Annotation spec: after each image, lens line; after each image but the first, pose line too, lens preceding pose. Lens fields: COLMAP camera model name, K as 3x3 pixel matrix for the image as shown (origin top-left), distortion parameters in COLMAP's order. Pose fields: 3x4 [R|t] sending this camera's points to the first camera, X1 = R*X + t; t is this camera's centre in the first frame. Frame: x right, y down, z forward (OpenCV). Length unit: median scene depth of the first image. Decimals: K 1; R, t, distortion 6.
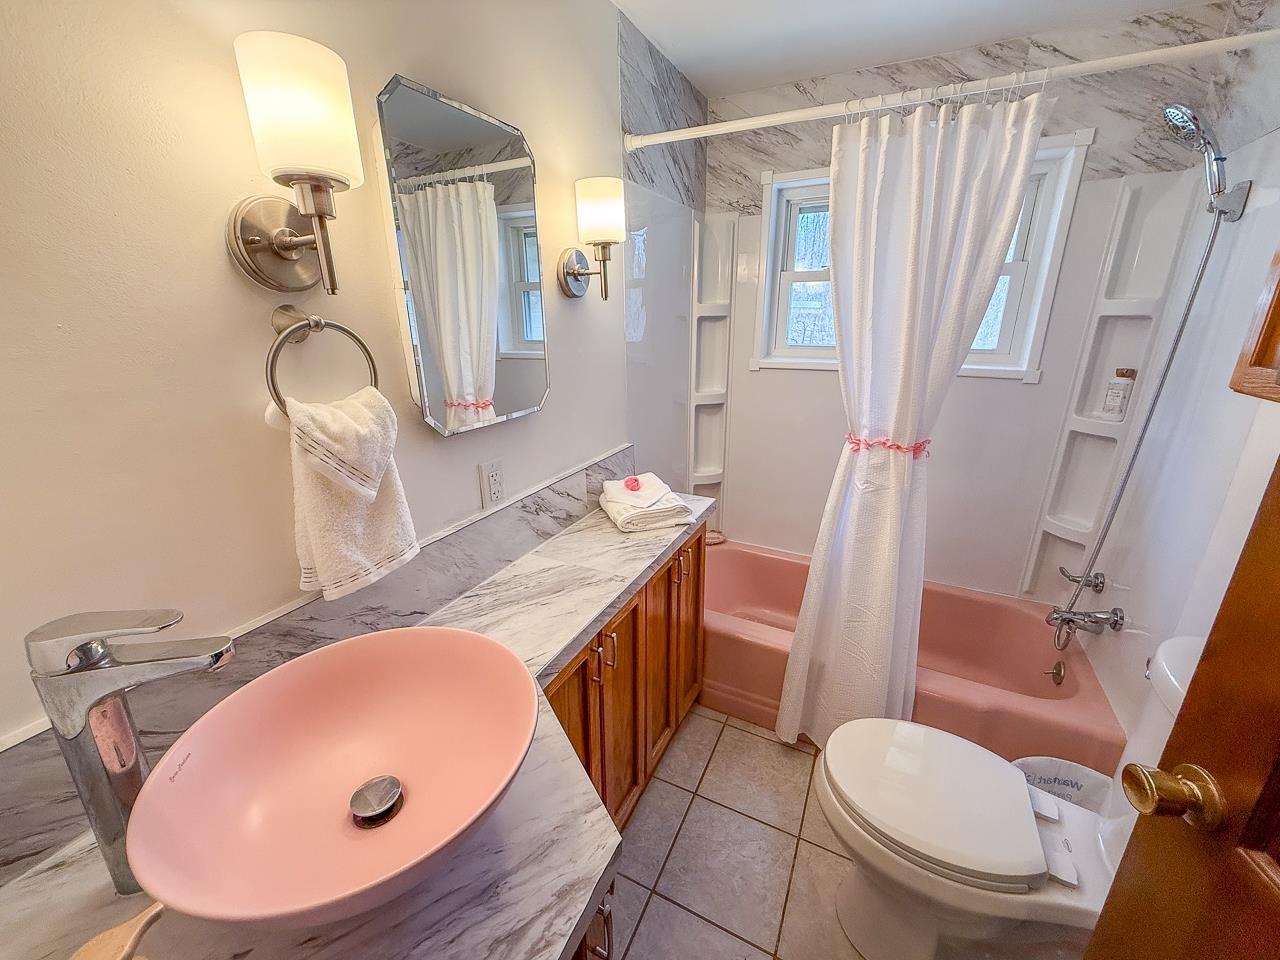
lens RADIAL K [[508.4, 0, 637.7], [0, 508.4, 479.2], [0, 0, 1]] dist [0.000784, -0.000095]
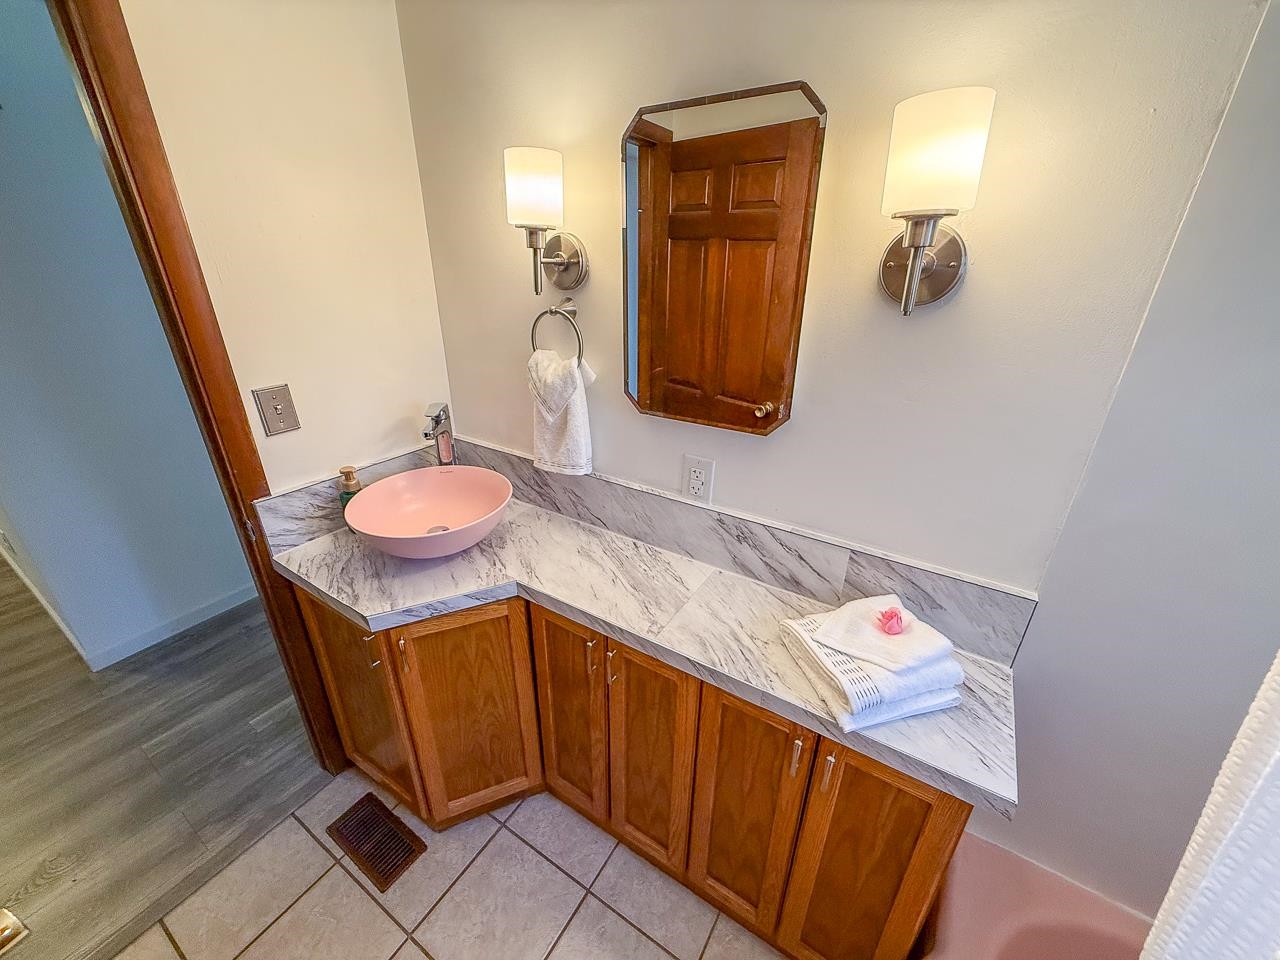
lens RADIAL K [[508.4, 0, 637.7], [0, 508.4, 479.2], [0, 0, 1]] dist [0.000784, -0.000095]
pose [[-0.098885, 0.413524, -0.905108, 0.593311], [-0.316315, 0.849327, 0.422597, -0.350819], [0.943486, 0.328088, 0.046818, 0.761686]]
